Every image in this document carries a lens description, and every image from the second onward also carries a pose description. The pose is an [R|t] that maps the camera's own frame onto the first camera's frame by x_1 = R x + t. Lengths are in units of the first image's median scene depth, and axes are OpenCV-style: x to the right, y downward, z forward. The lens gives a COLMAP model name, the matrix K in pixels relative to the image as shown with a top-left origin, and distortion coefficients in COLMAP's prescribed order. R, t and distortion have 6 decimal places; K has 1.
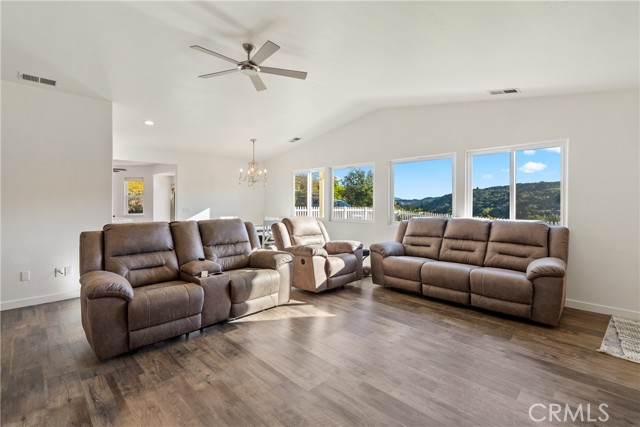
lens RADIAL K [[288.8, 0, 320.3], [0, 288.8, 208.5], [0, 0, 1]] dist [0.001005, 0.000135]
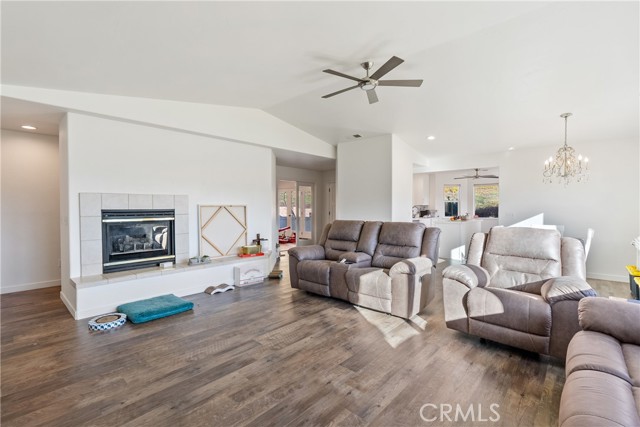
lens RADIAL K [[291.7, 0, 320.0], [0, 291.7, 213.5], [0, 0, 1]] dist [0.000638, 0.000013]
pose [[0.048842, 0.016947, -0.998663, 0.951875], [-0.018133, 0.999706, 0.016078, -0.007081], [0.998642, 0.017323, 0.049135, 0.856259]]
